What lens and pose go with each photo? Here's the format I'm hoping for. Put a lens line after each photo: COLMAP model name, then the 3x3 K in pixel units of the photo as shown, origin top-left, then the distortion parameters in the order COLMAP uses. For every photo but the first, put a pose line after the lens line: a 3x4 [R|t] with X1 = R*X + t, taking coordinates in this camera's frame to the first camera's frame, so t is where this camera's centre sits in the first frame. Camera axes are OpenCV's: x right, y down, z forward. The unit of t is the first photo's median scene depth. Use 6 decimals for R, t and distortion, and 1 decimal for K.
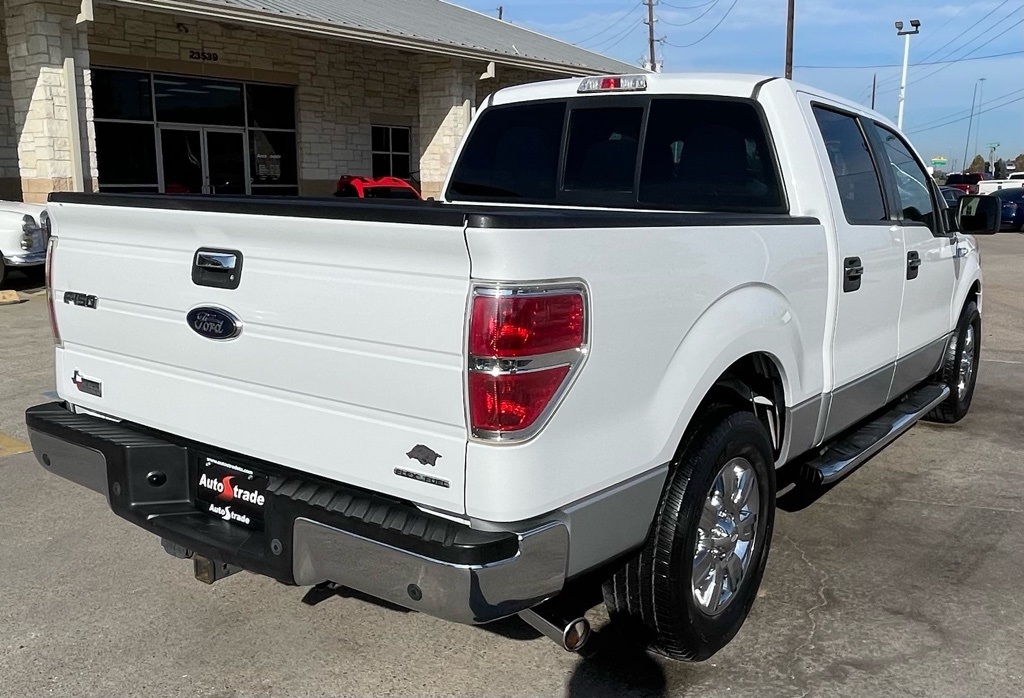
lens RADIAL K [[957.6, 0, 515.2], [0, 957.6, 354.6], [0, 0, 1]] dist [-0.006420, 0.000000]
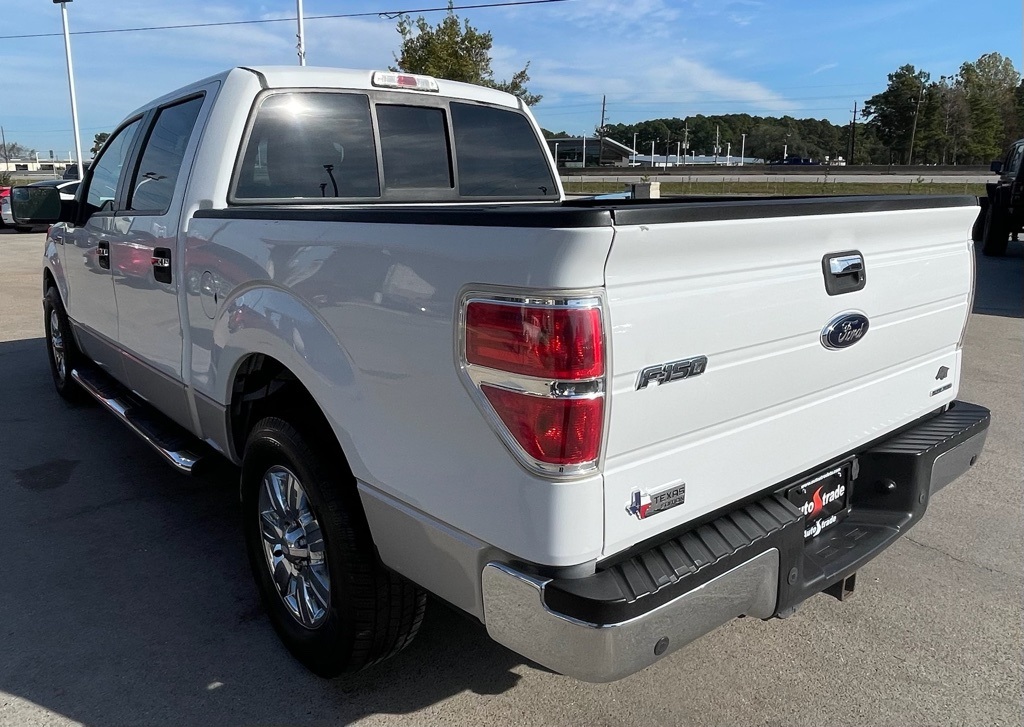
lens RADIAL K [[787.3, 0, 507.8], [0, 787.3, 354.6], [0, 0, 1]] dist [0.004318, -0.005449]
pose [[0.225475, -0.228457, 0.947084, -1.070819], [0.185535, 0.964395, 0.188463, -0.206817], [-0.956419, 0.133224, 0.259834, 1.058737]]
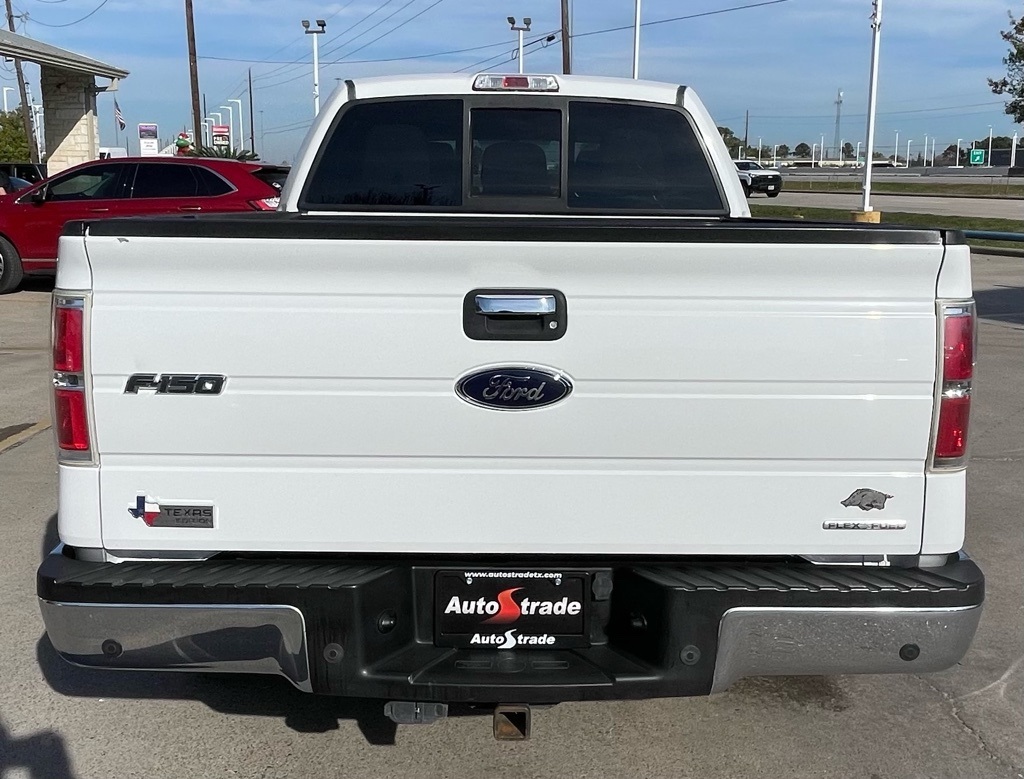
lens RADIAL K [[992.5, 0, 491.1], [0, 992.5, 314.4], [0, 0, 1]] dist [0.011019, 0.000000]
pose [[0.800686, -0.091450, 0.592064, -0.740801], [0.114498, 0.993423, -0.001398, -0.086297], [-0.588042, 0.068909, 0.805890, 0.360520]]
